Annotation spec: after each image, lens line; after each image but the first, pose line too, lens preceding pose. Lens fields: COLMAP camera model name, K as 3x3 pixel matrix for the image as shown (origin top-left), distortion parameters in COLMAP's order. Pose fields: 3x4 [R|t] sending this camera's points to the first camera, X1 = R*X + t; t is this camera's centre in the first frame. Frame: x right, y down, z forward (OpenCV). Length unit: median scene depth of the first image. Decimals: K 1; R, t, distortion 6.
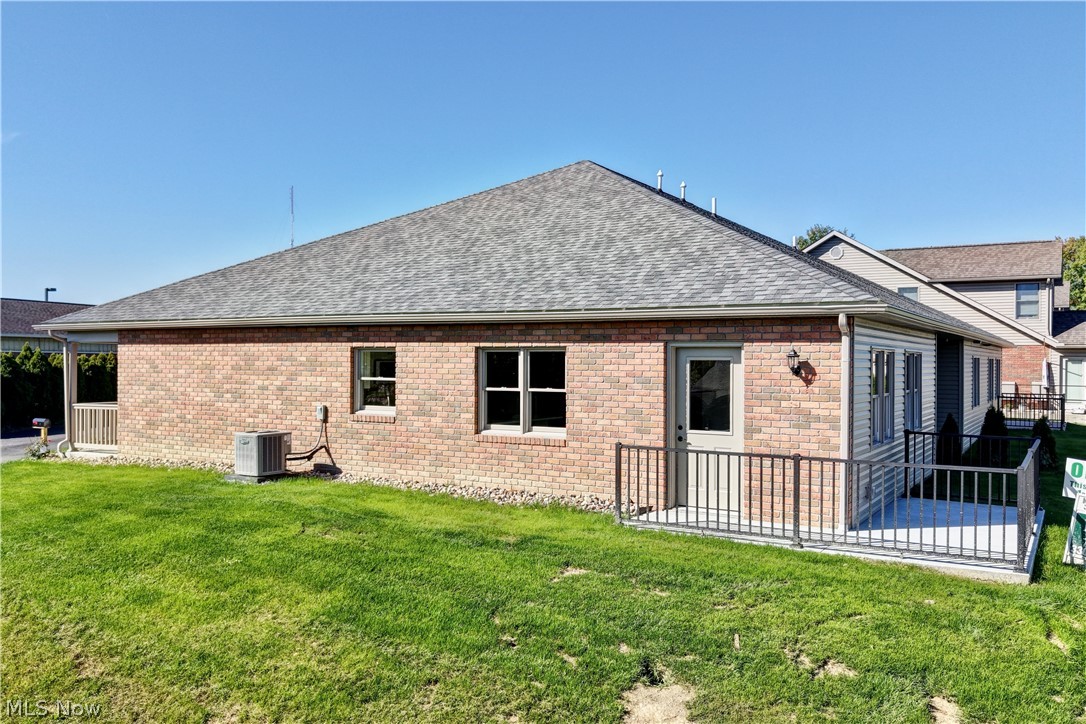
lens RADIAL K [[911.4, 0, 543.0], [0, 911.4, 362.0], [0, 0, 1]] dist [0.231988, -0.678937]
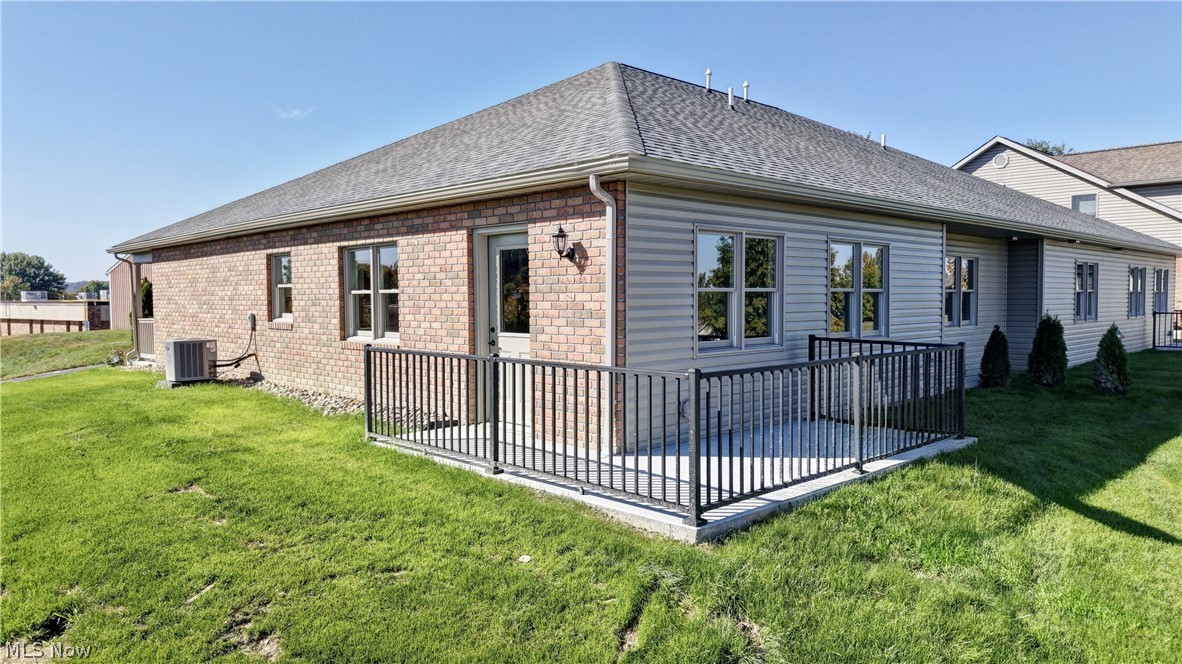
lens RADIAL K [[813.7, 0, 585.4], [0, 813.7, 340.7], [0, 0, 1]] dist [0.059681, -0.063389]
pose [[0.963067, 0.002260, -0.269253, 0.410667], [0.011879, 0.998635, 0.050871, 0.041322], [0.269000, -0.052191, 0.961725, 0.275904]]
